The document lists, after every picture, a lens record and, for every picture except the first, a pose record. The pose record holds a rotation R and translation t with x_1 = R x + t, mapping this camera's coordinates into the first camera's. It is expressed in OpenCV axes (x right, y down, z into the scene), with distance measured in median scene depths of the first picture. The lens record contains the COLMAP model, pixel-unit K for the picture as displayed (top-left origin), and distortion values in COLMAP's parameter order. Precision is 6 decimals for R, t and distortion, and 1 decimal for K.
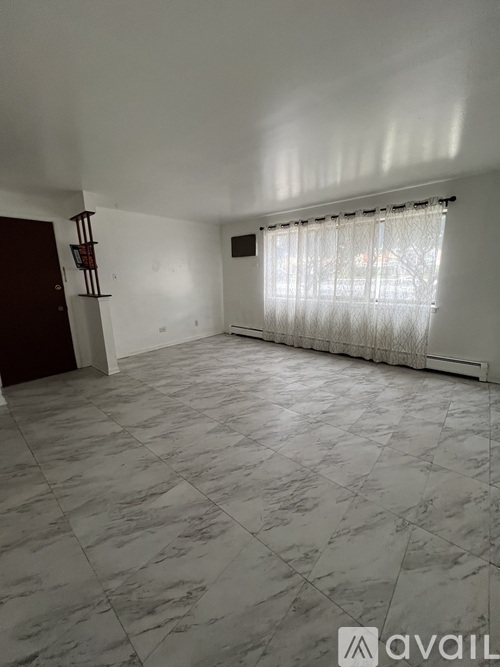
lens RADIAL K [[263.3, 0, 249.3], [0, 263.3, 332.6], [0, 0, 1]] dist [-0.003311, 0.000549]
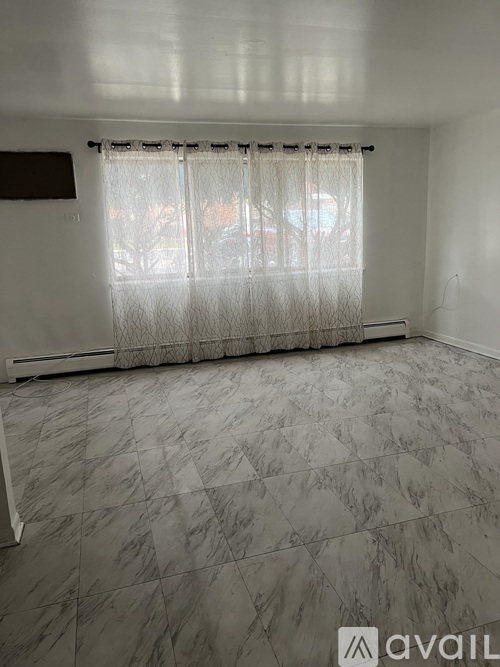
lens RADIAL K [[497.5, 0, 252.6], [0, 497.5, 335.5], [0, 0, 1]] dist [0.023660, -0.003152]
pose [[0.529911, -0.174718, 0.829860, -0.860018], [0.210363, 0.975045, 0.070957, -0.069602], [-0.821548, 0.136970, 0.553441, 0.394156]]
